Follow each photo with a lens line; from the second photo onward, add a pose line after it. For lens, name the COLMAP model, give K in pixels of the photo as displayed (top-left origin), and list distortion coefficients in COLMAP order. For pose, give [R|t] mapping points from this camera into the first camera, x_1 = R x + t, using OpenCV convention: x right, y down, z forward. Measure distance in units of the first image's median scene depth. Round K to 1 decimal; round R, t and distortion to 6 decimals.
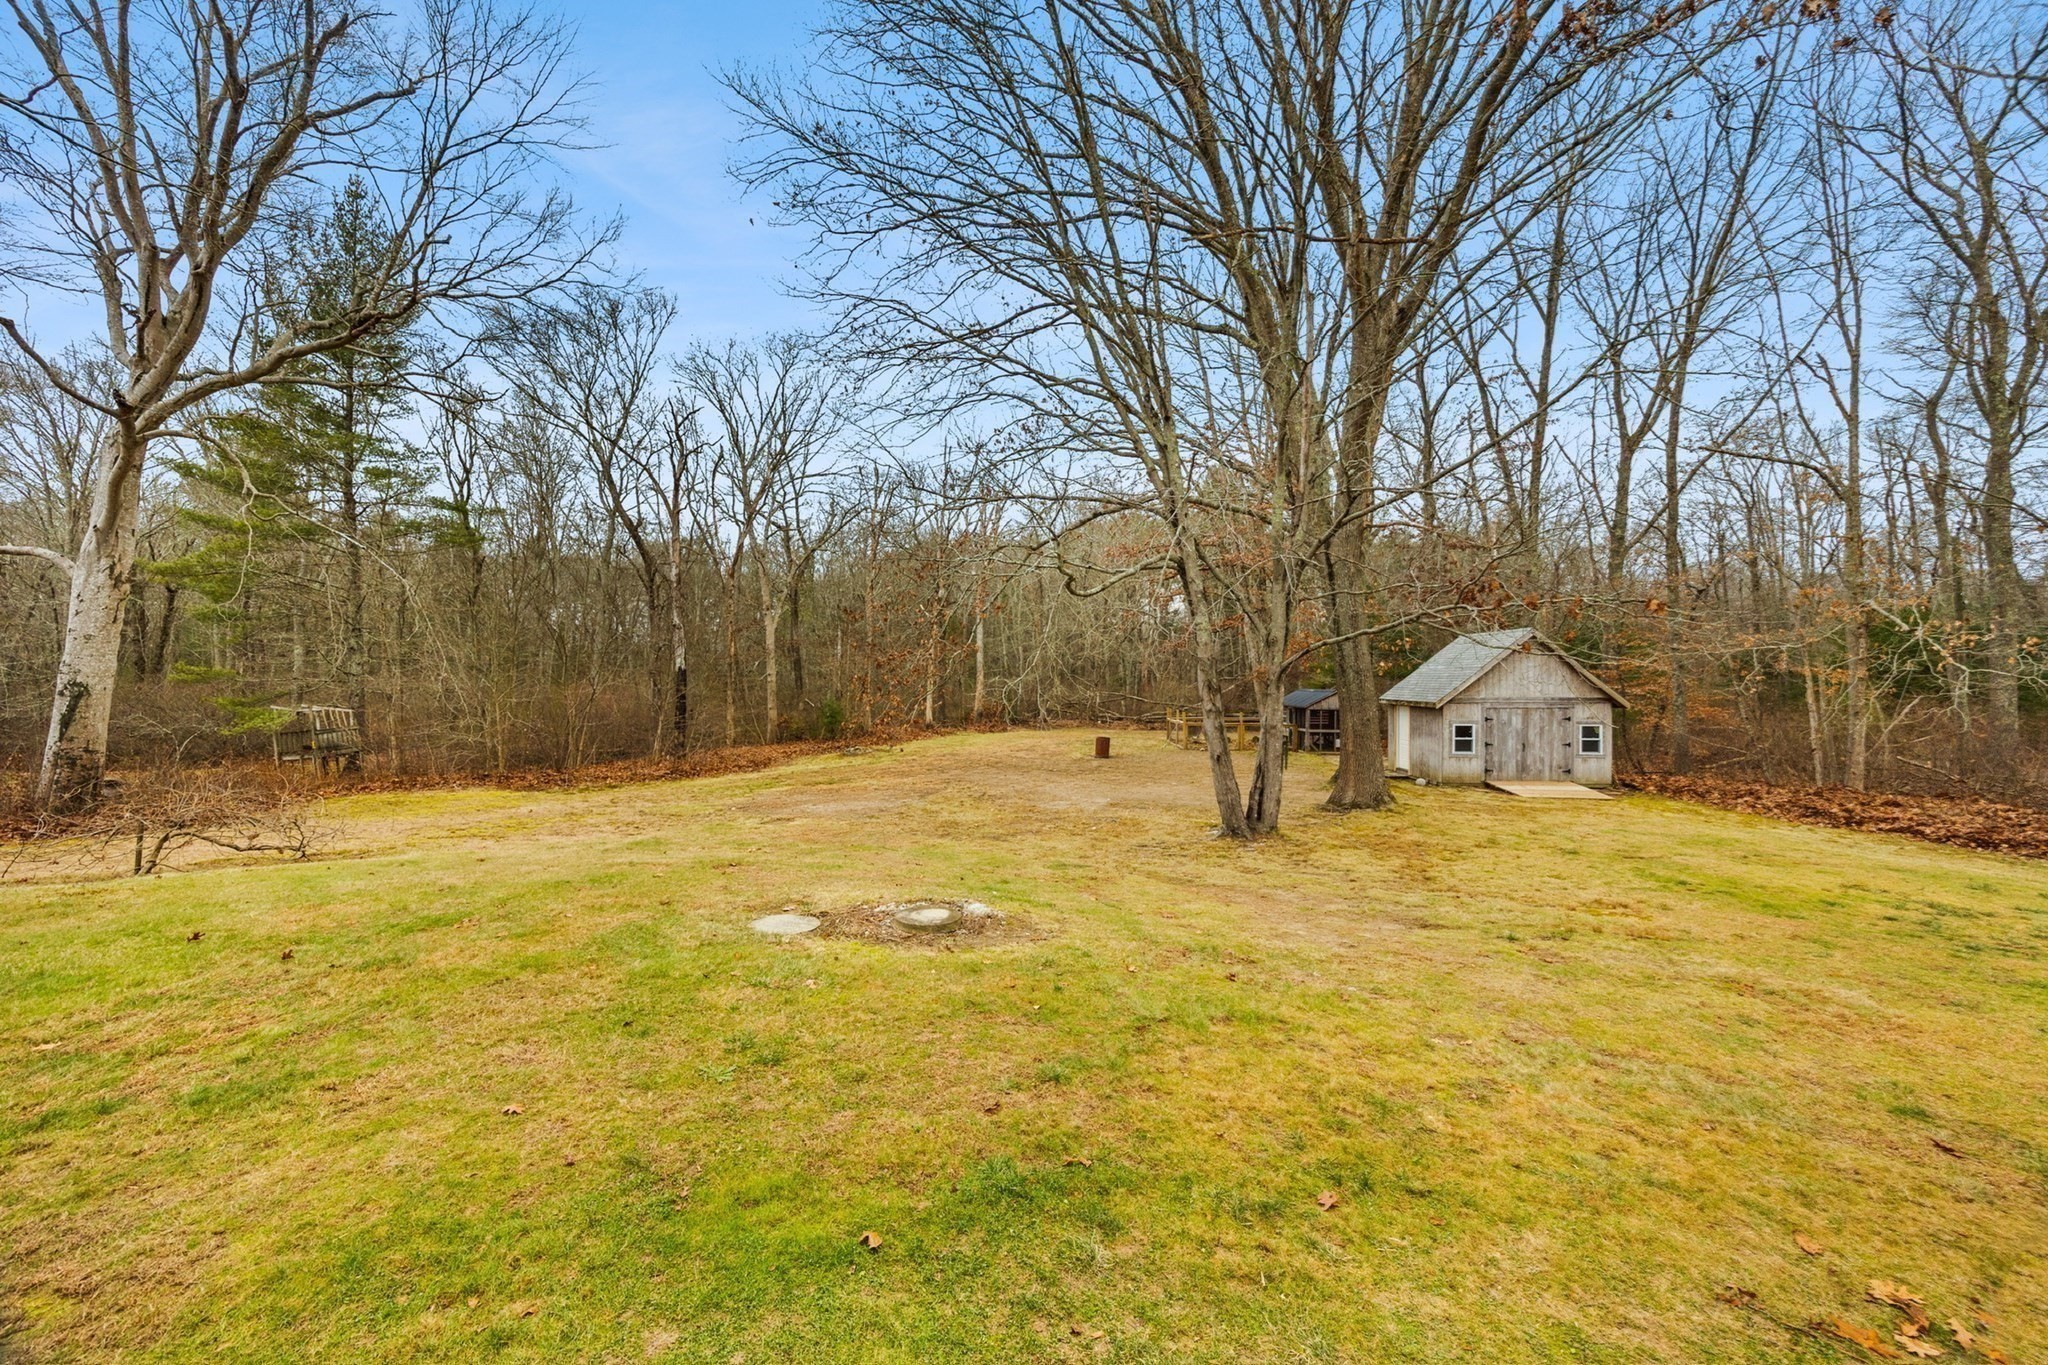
lens RADIAL K [[783.2, 0, 1013.4], [0, 783.2, 691.4], [0, 0, 1]] dist [-0.006393, 0.000904]
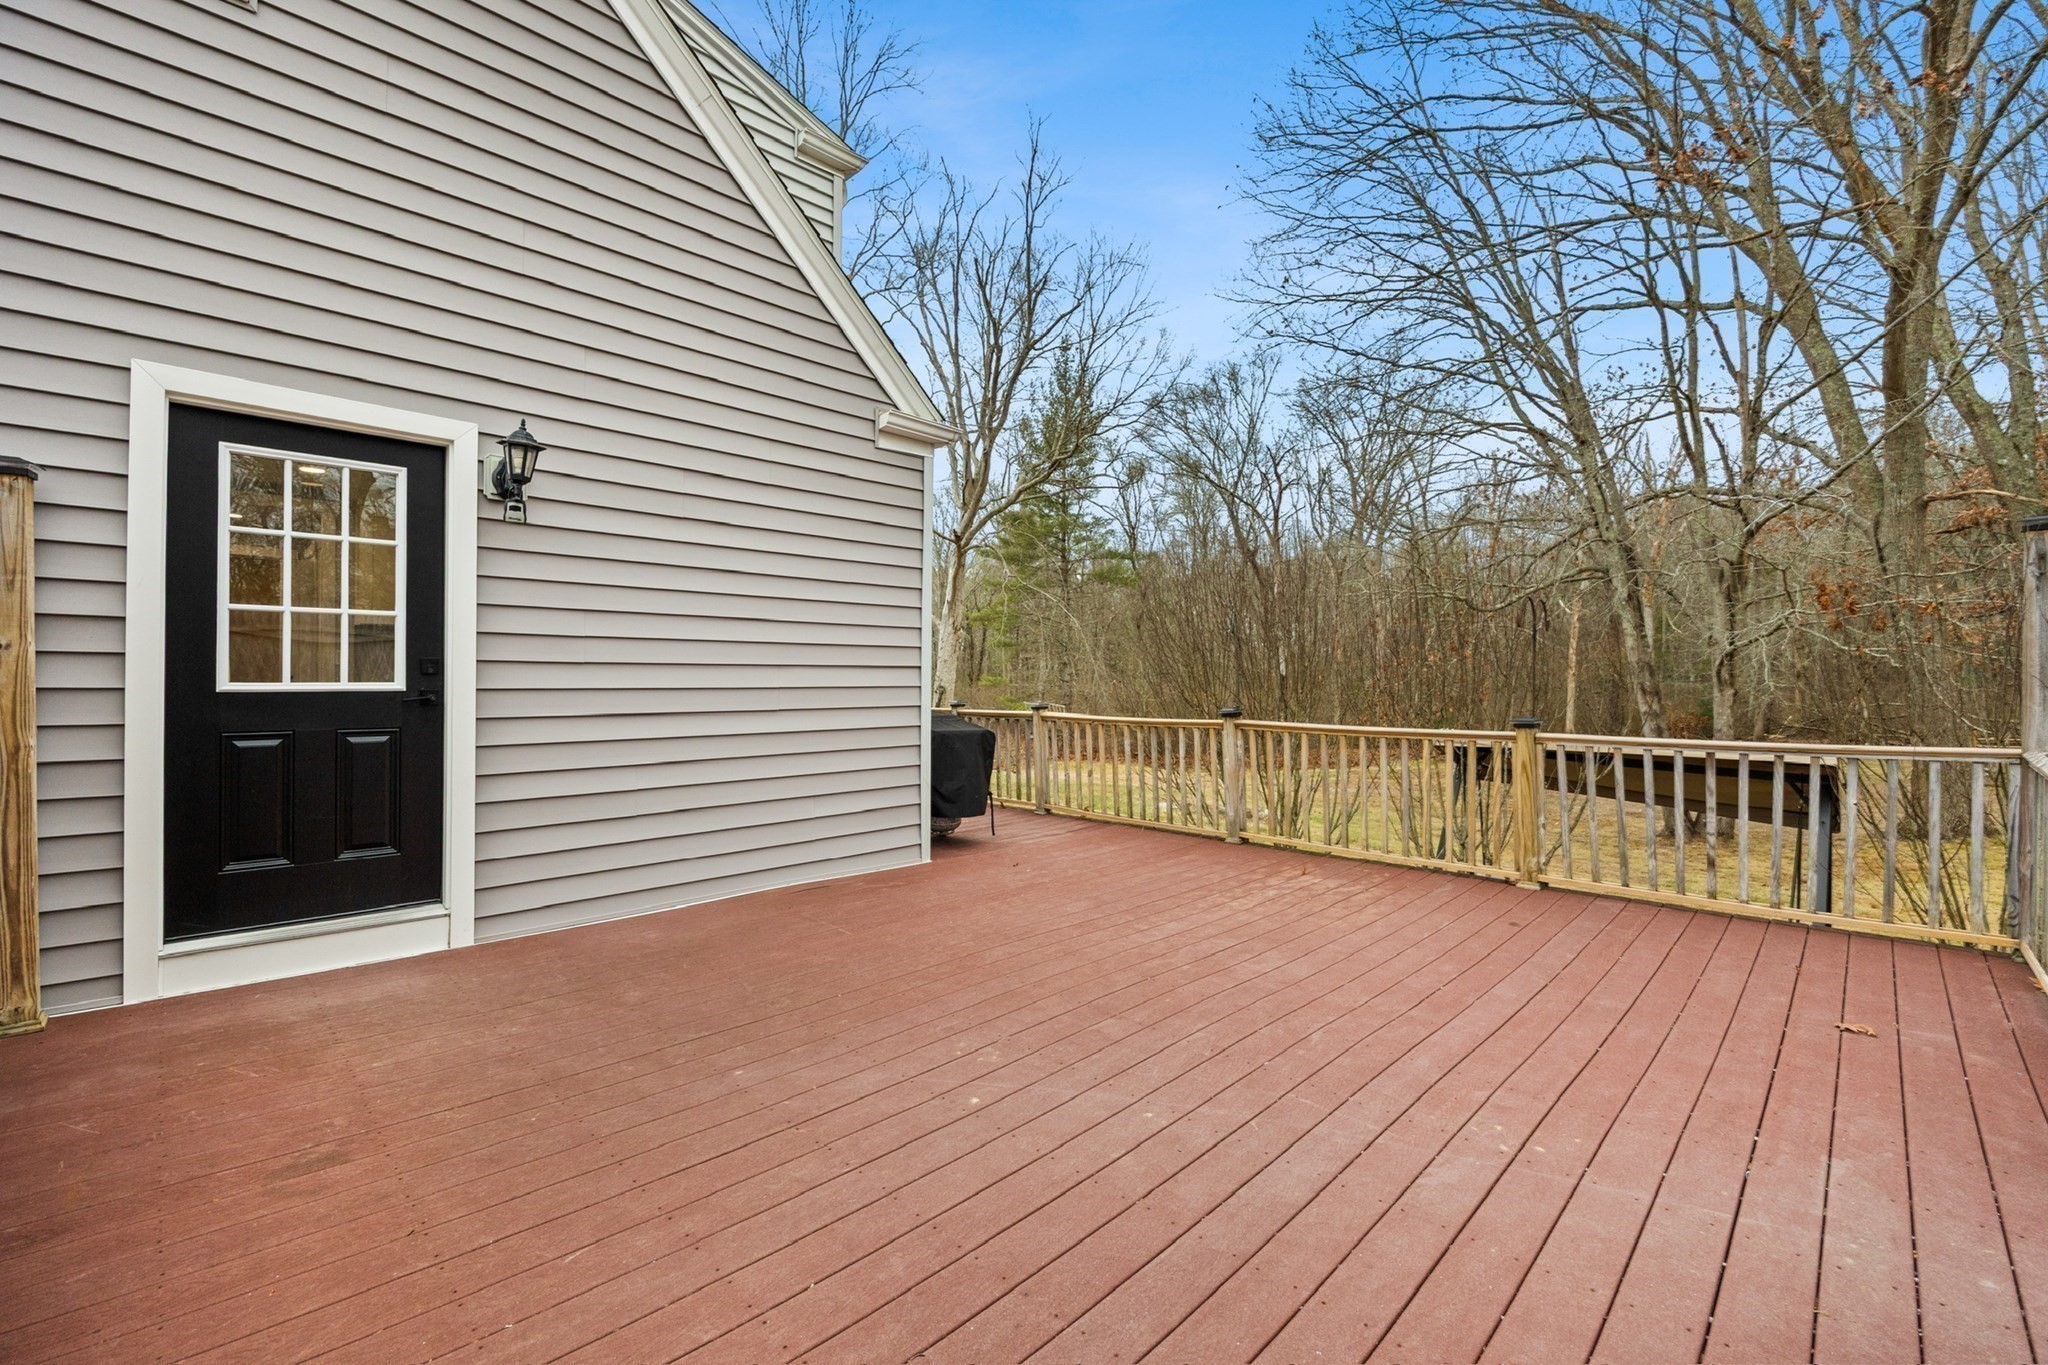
lens RADIAL K [[855.3, 0, 1028.9], [0, 855.3, 683.5], [0, 0, 1]] dist [-0.000199, 0.000000]
pose [[0.713058, -0.015857, -0.700925, 0.312334], [0.002410, 0.999794, -0.020166, 0.012947], [0.701101, 0.012690, 0.712949, -0.254198]]
